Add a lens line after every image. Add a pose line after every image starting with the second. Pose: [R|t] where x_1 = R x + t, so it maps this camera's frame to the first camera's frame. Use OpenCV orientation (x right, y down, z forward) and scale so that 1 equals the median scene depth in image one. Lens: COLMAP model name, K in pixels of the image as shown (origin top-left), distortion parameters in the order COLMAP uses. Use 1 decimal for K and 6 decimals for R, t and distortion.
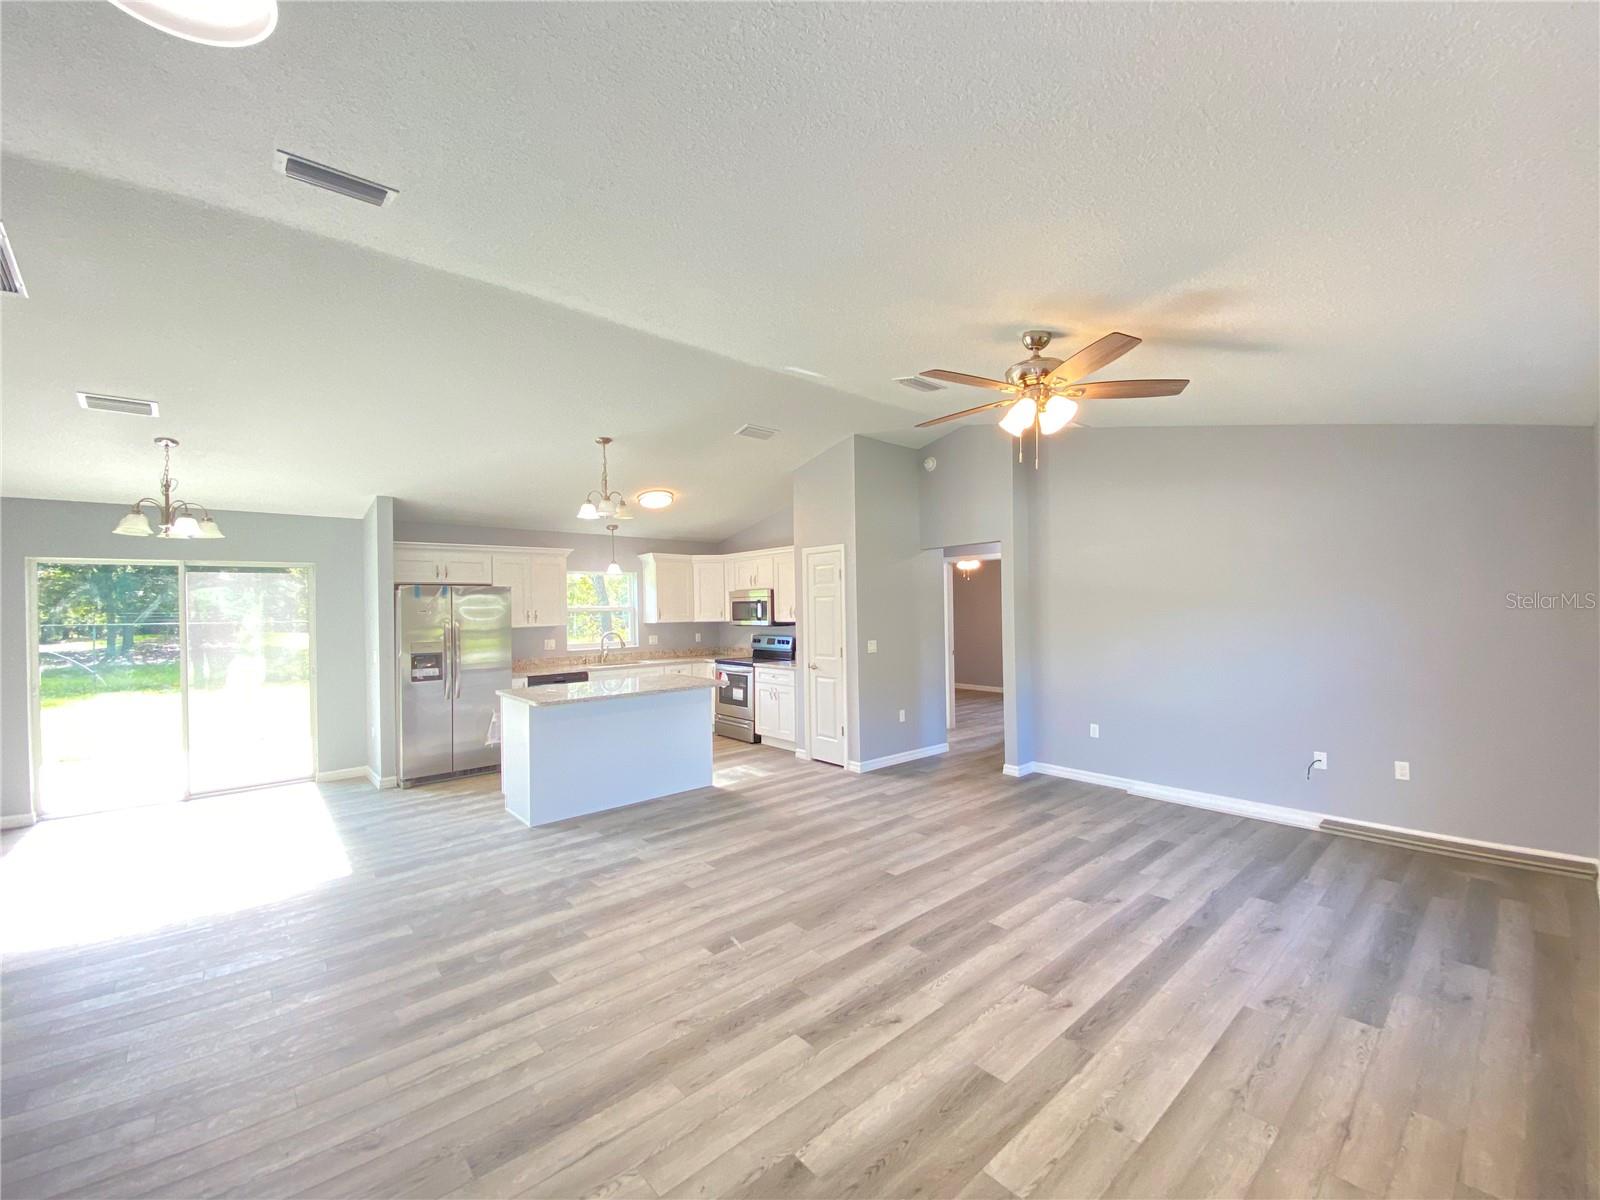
lens RADIAL K [[648.1, 0, 796.8], [0, 648.1, 605.8], [0, 0, 1]] dist [0.022392, -0.019879]
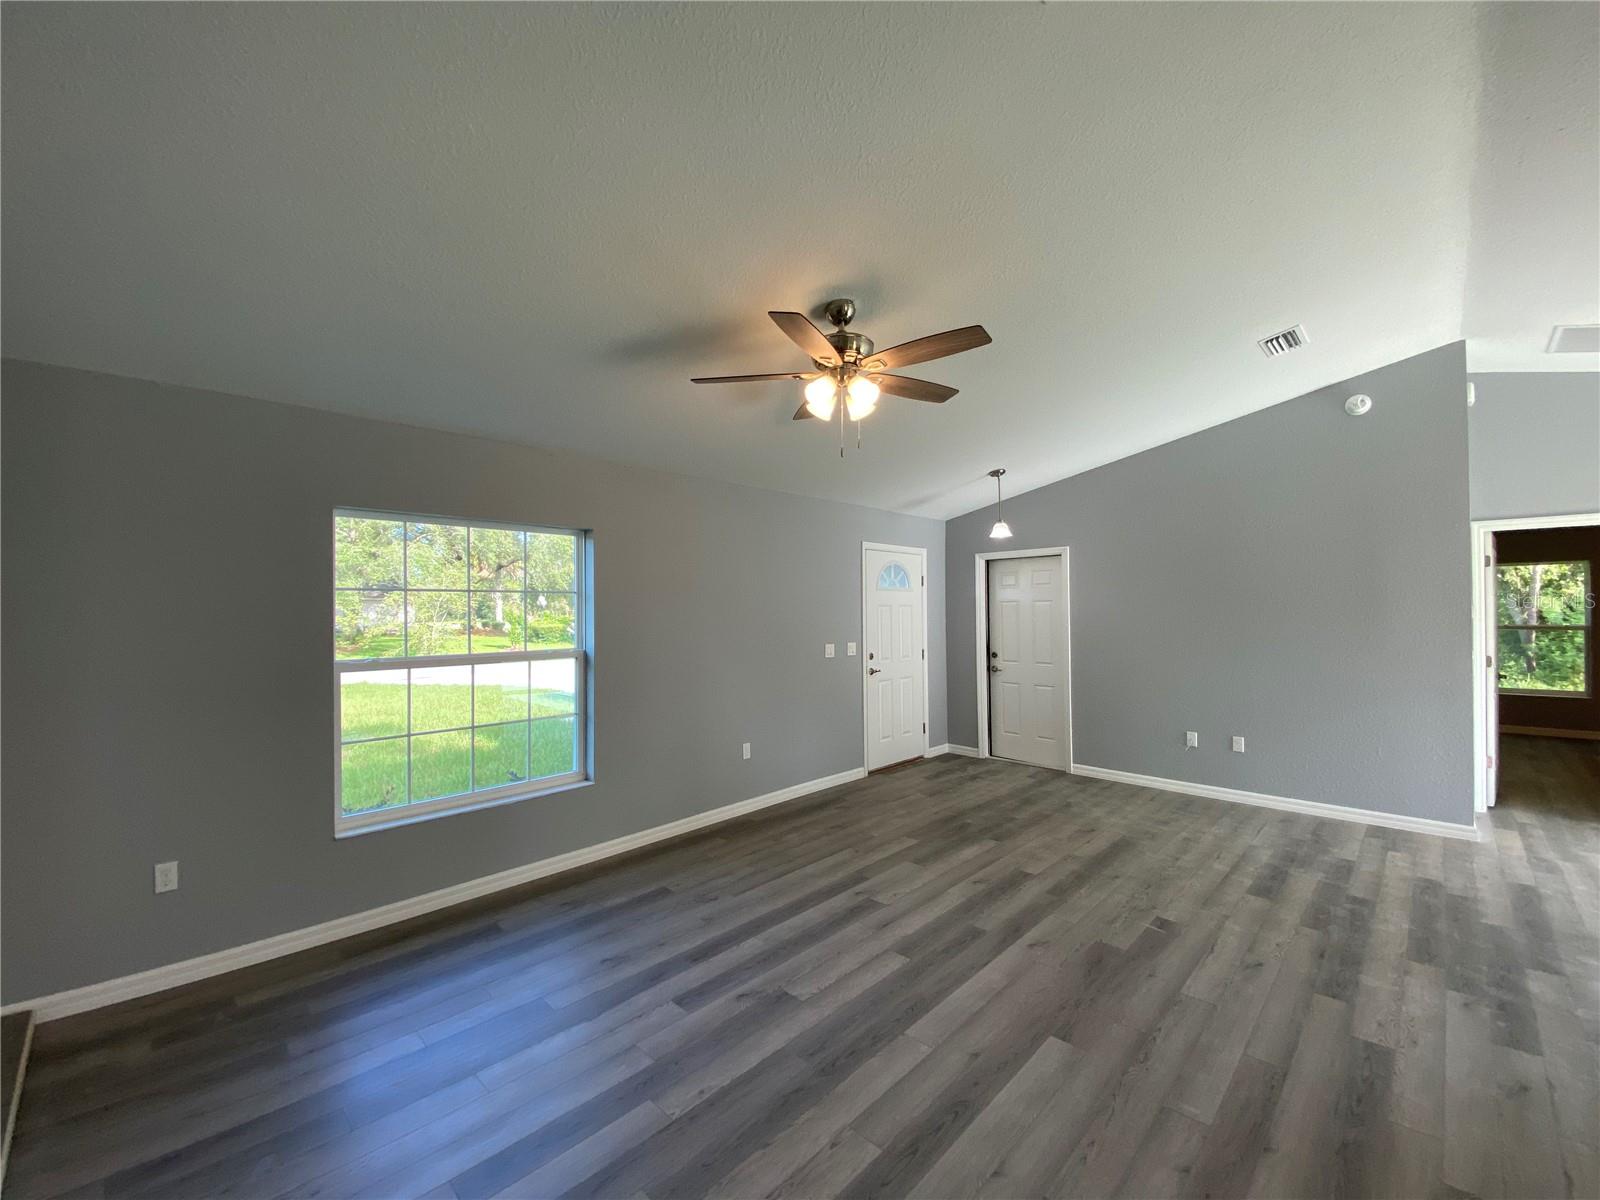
lens RADIAL K [[646.0, 0, 795.5], [0, 646.0, 600.3], [0, 0, 1]] dist [0.018040, -0.018935]
pose [[-0.996704, 0.022811, -0.077849, 0.380494], [0.024031, 0.999602, -0.014765, 0.002462], [0.077481, -0.016587, -0.996856, 1.408210]]
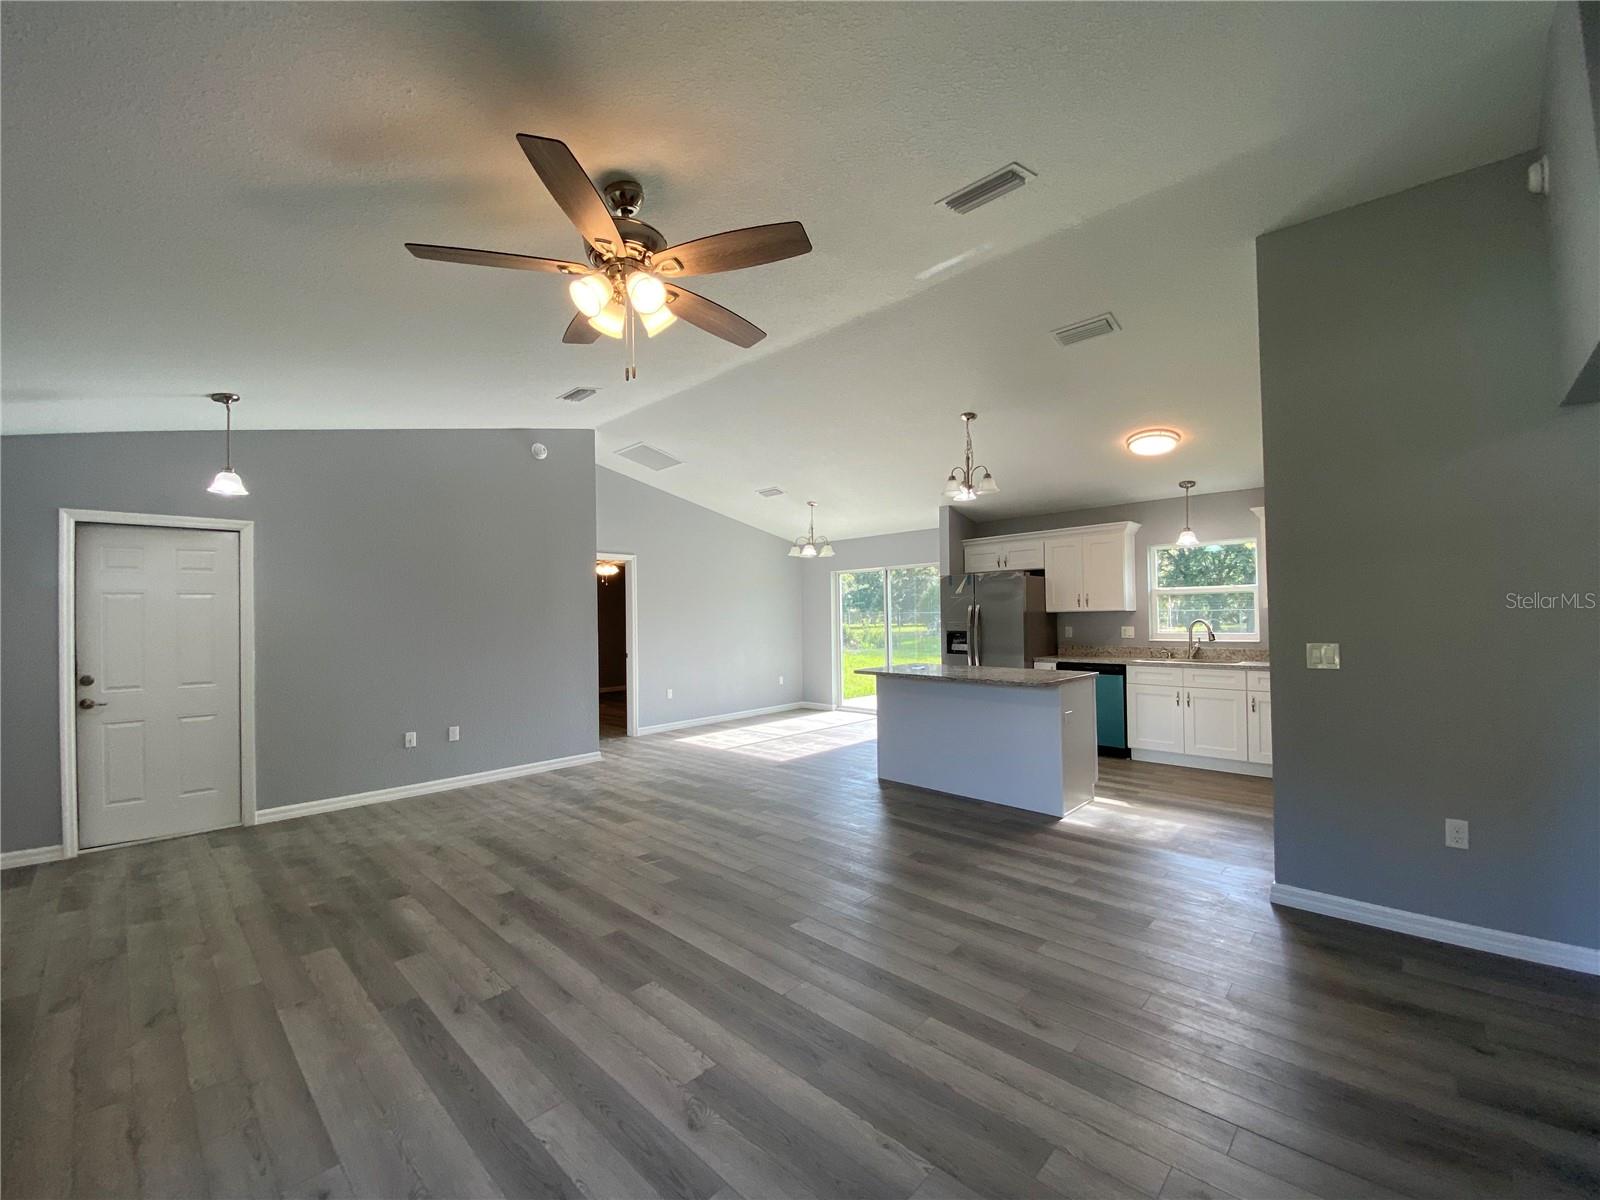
lens RADIAL K [[648.1, 0, 796.8], [0, 648.1, 605.8], [0, 0, 1]] dist [0.022392, -0.019879]
pose [[0.089903, -0.000110, -0.995951, 0.814258], [0.014461, 0.999895, 0.001195, 0.027562], [0.995846, -0.014510, 0.089895, 0.829375]]
